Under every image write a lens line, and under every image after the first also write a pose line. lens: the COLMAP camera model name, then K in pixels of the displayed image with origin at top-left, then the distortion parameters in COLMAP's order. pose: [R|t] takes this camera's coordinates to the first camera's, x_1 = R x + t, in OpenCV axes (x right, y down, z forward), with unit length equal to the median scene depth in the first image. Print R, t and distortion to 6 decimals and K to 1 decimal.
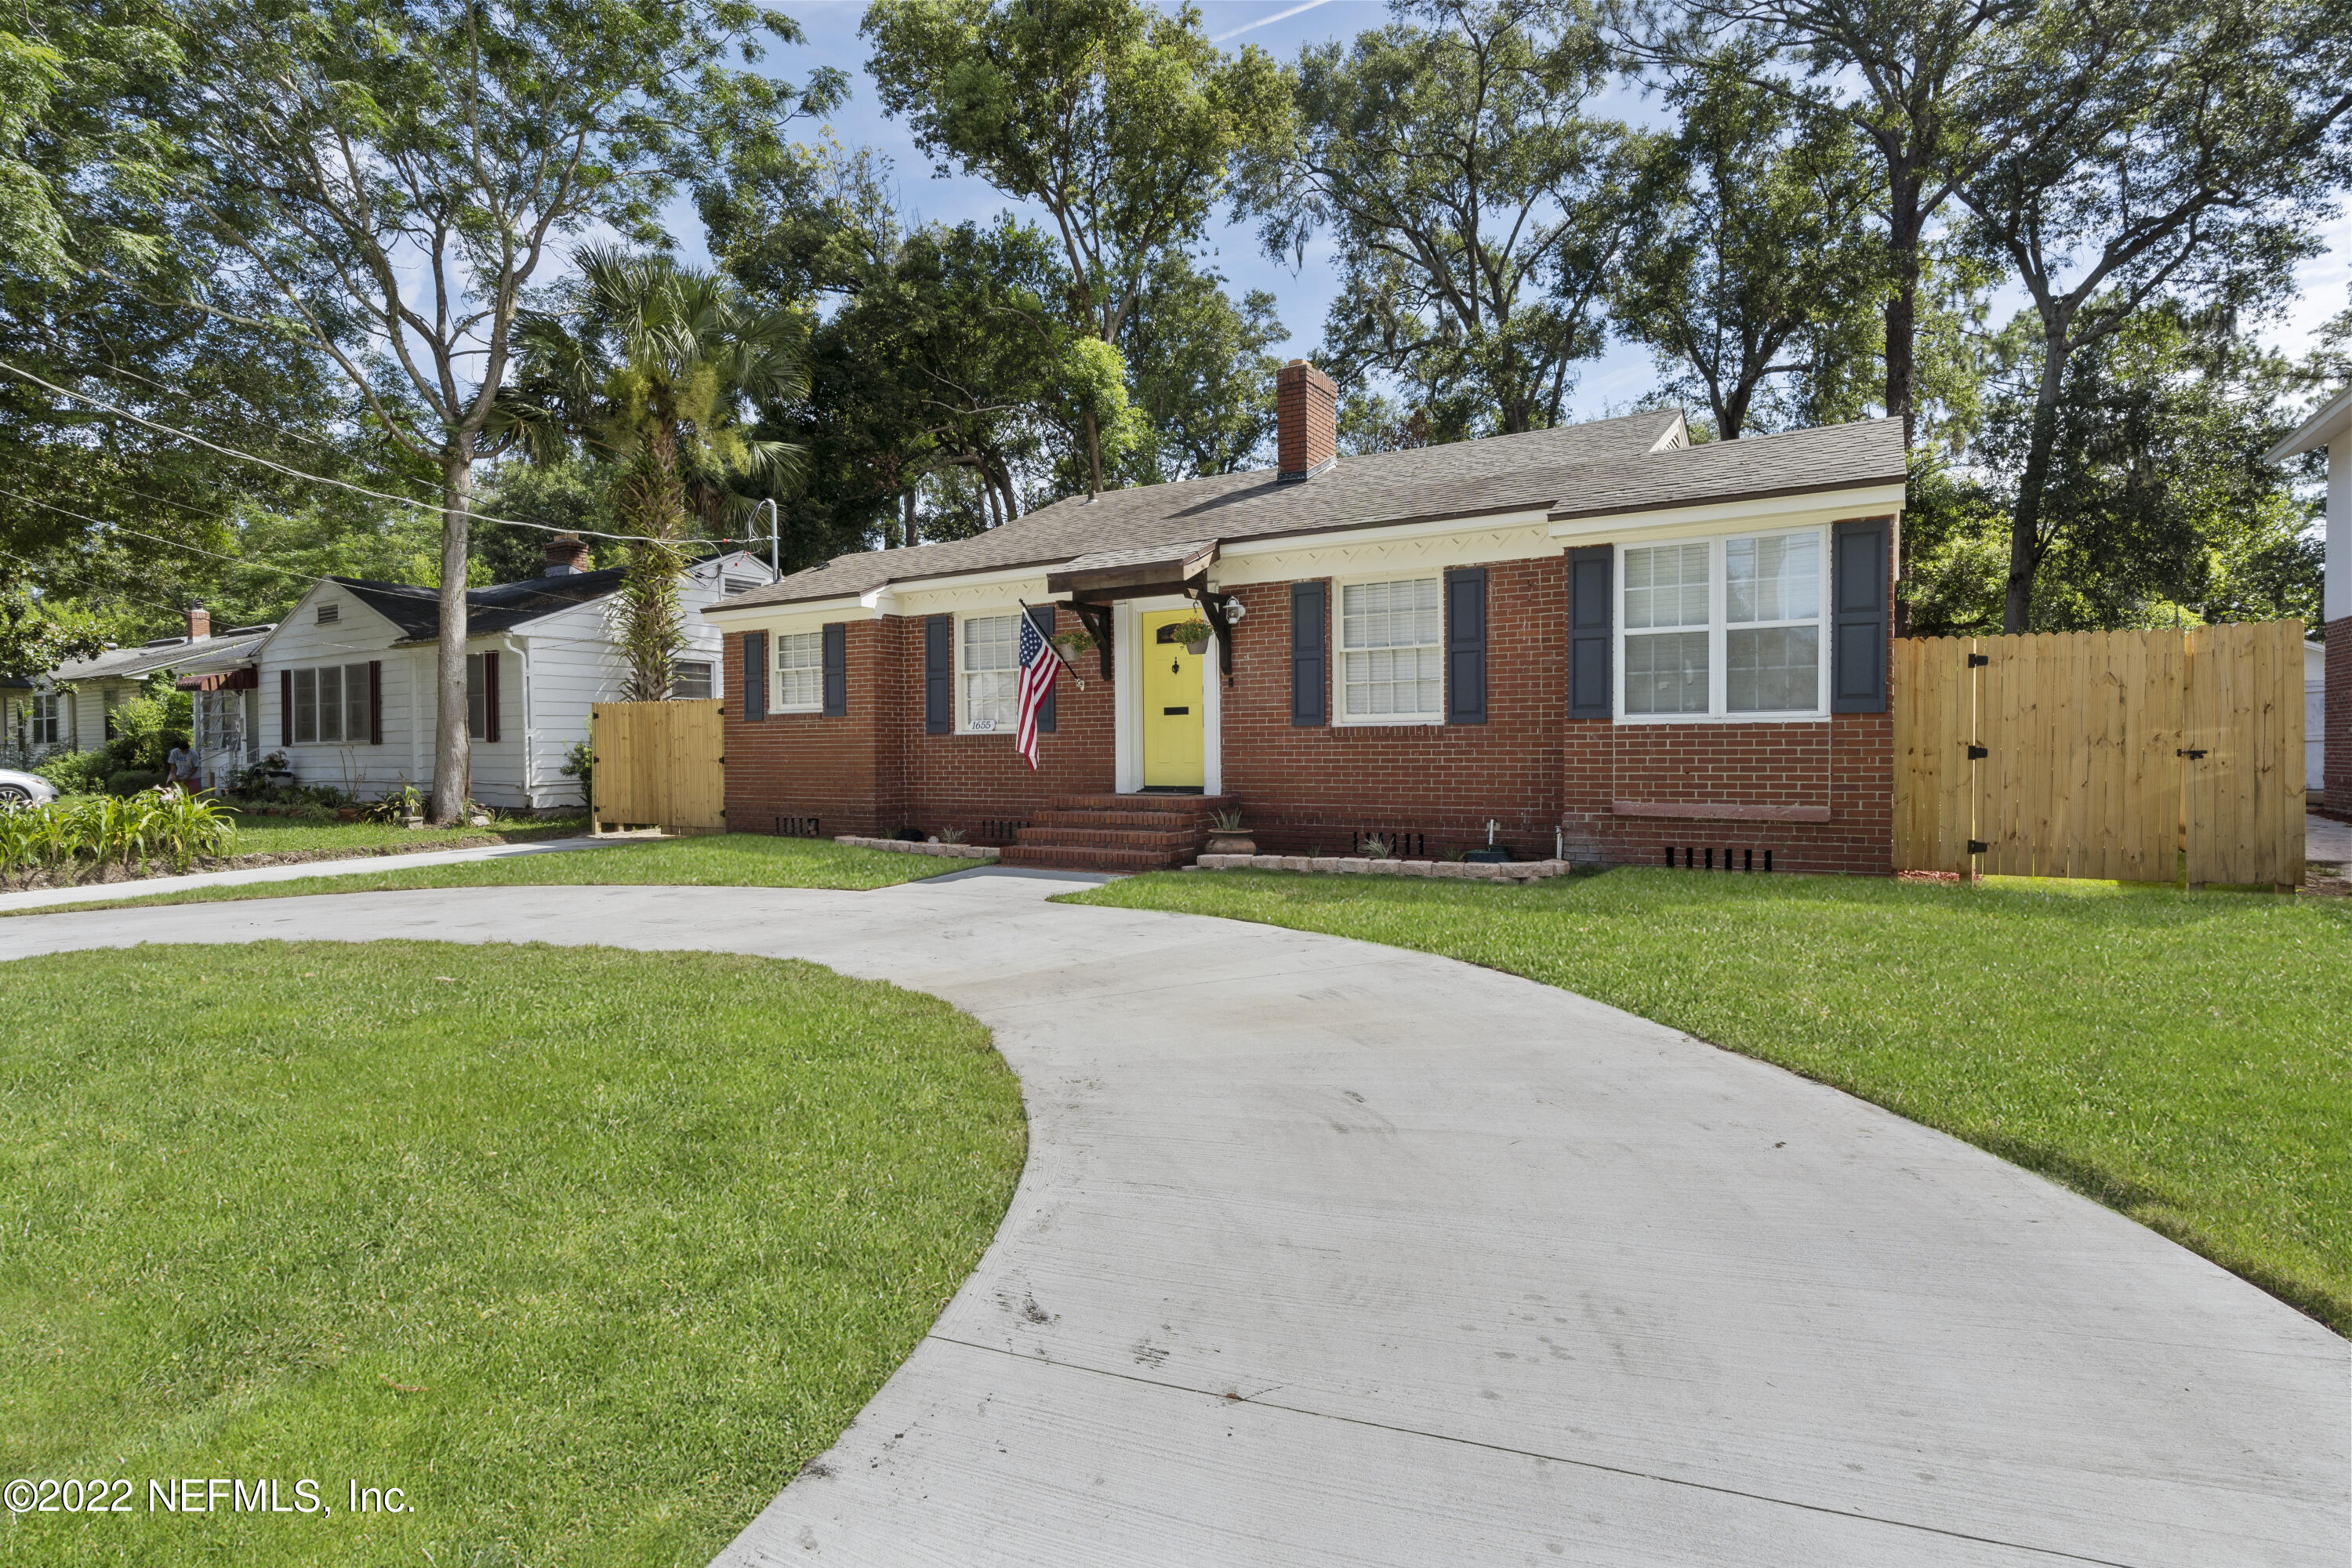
lens RADIAL K [[1184.5, 0, 1160.9], [0, 1184.5, 778.3], [0, 0, 1]] dist [0.000398, 0.000150]
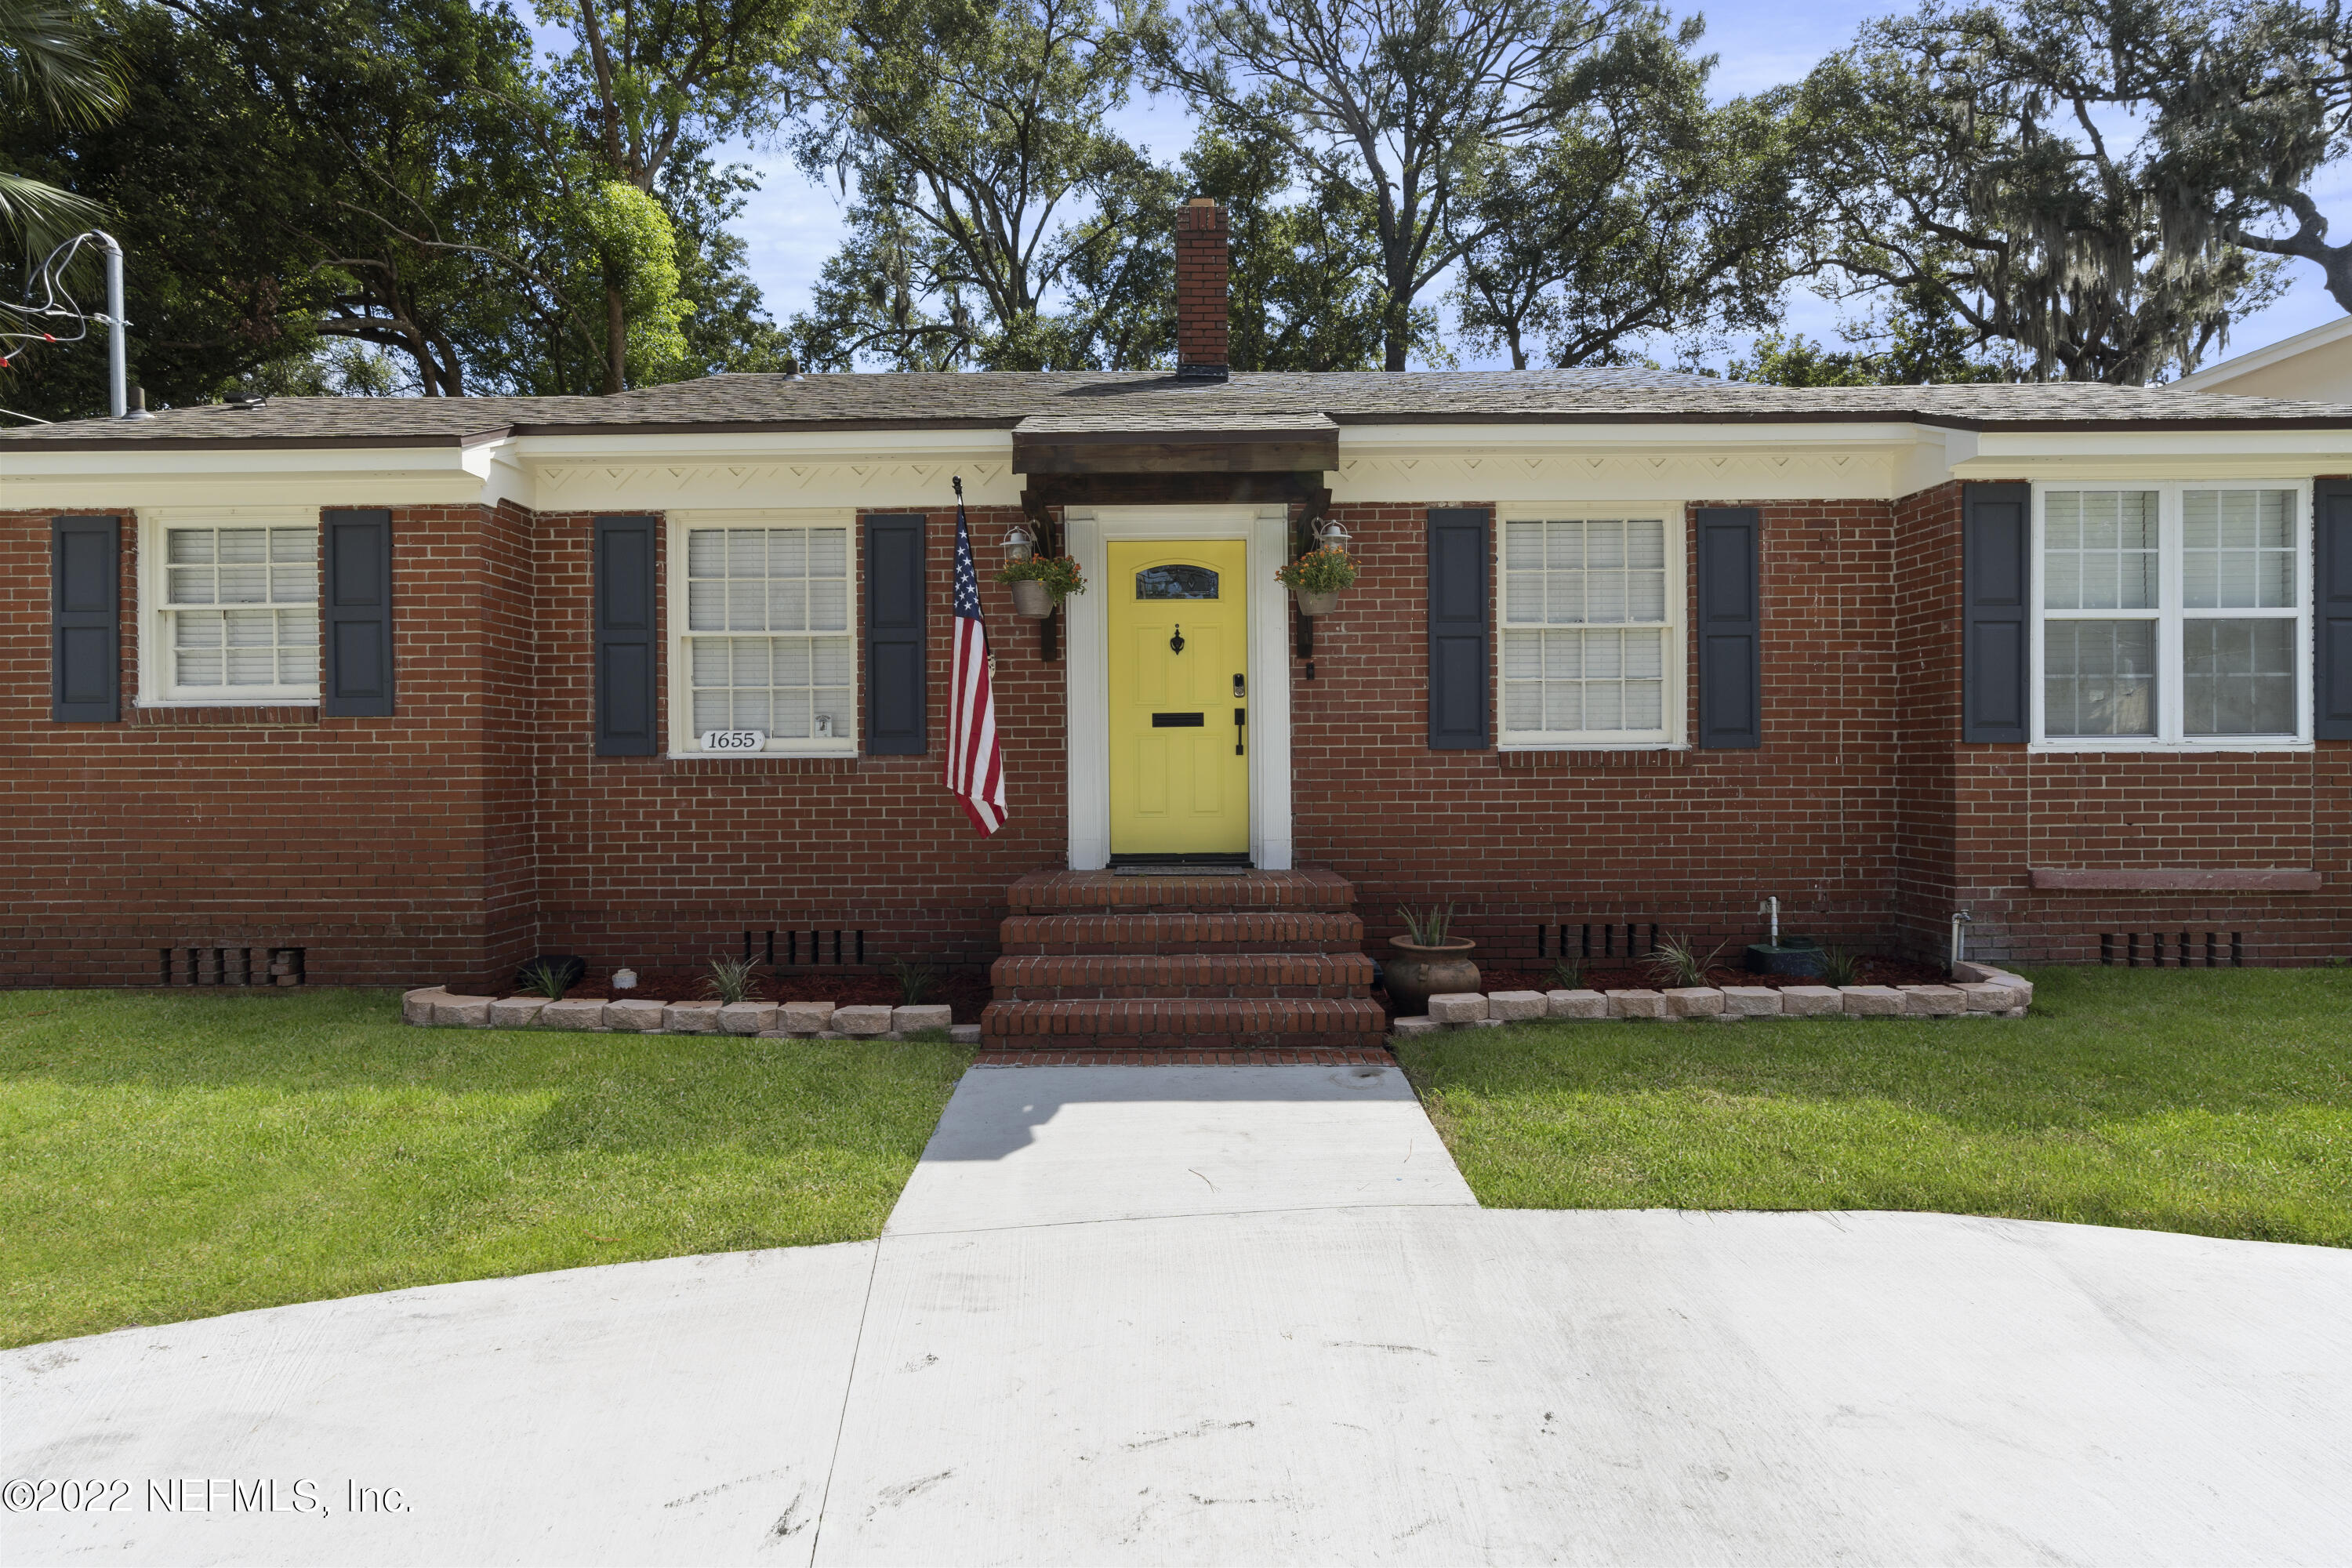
lens RADIAL K [[1143.6, 0, 1179.5], [0, 1143.6, 776.7], [0, 0, 1]] dist [-0.003493, 0.000183]
pose [[0.848514, -0.002420, 0.529167, -0.298873], [0.012961, 0.999785, -0.016210, -0.022811], [-0.529014, 0.020613, 0.848363, 0.588390]]
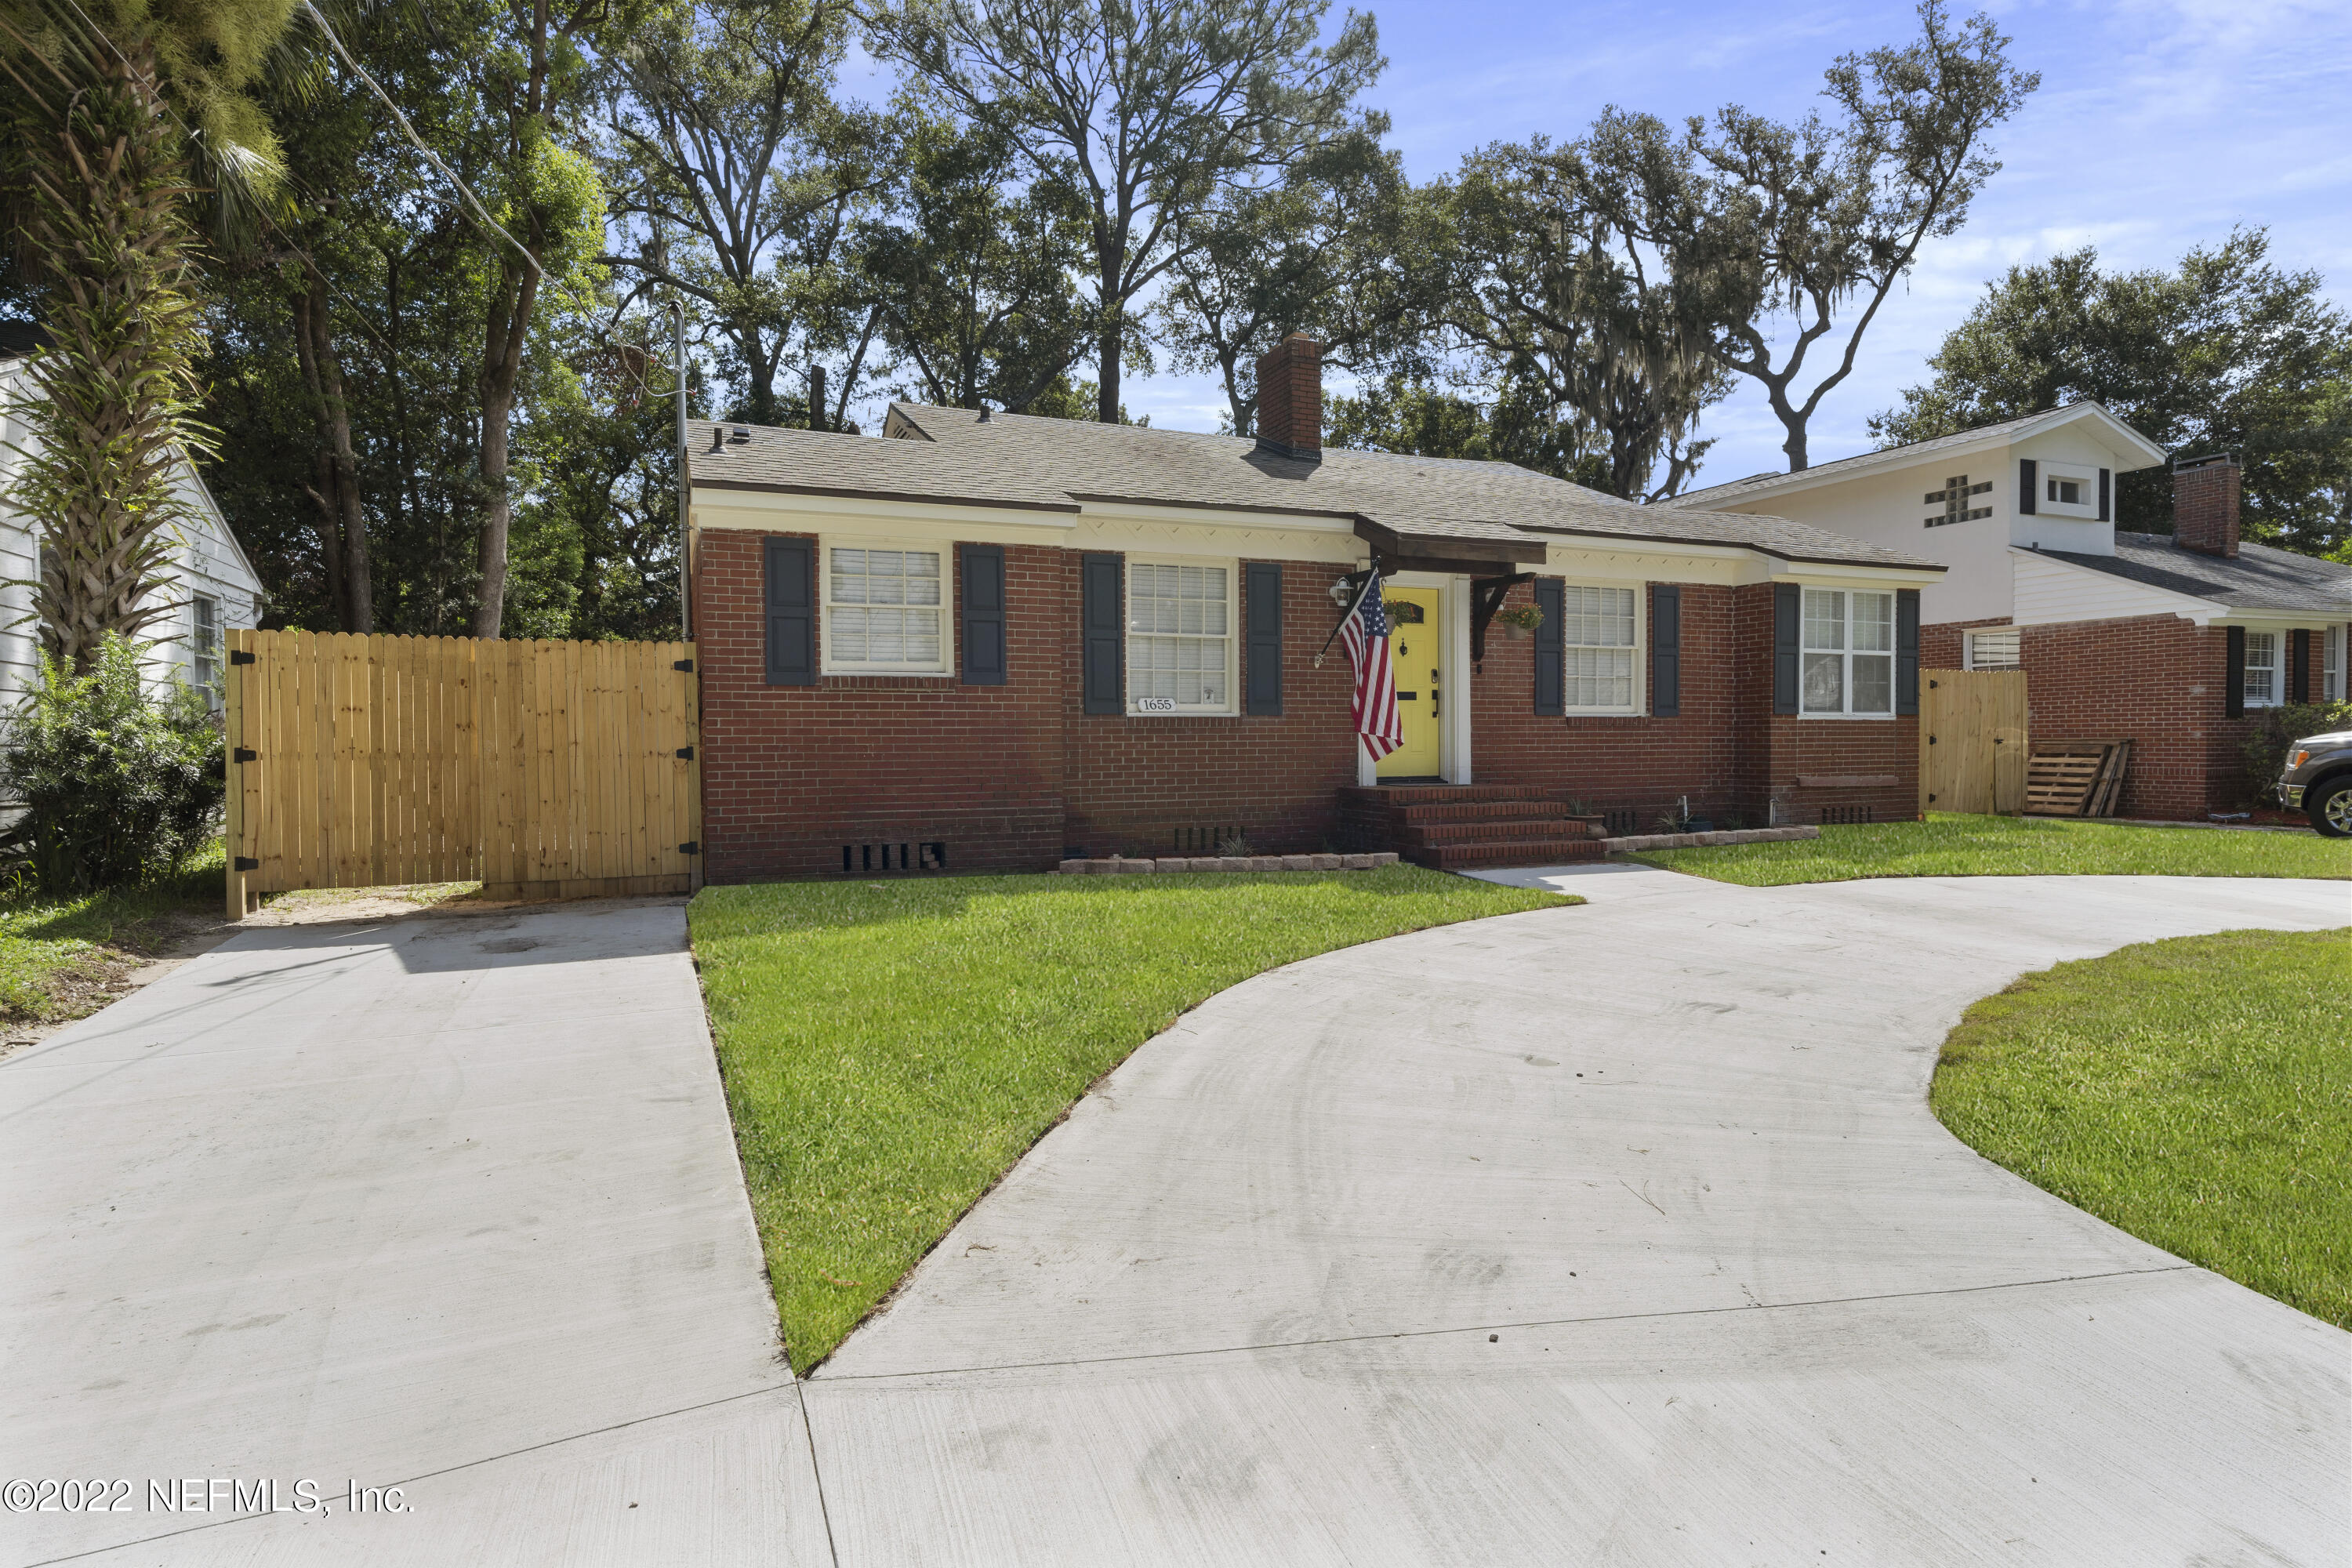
lens RADIAL K [[1257.7, 0, 1176.0], [0, 1257.7, 784.0], [0, 0, 1]] dist [-0.000320, 0.000469]
pose [[0.568945, -0.023889, 0.822028, -0.985197], [0.020417, 0.999680, 0.014921, -0.006356], [-0.822122, 0.008293, 0.569251, 0.637813]]
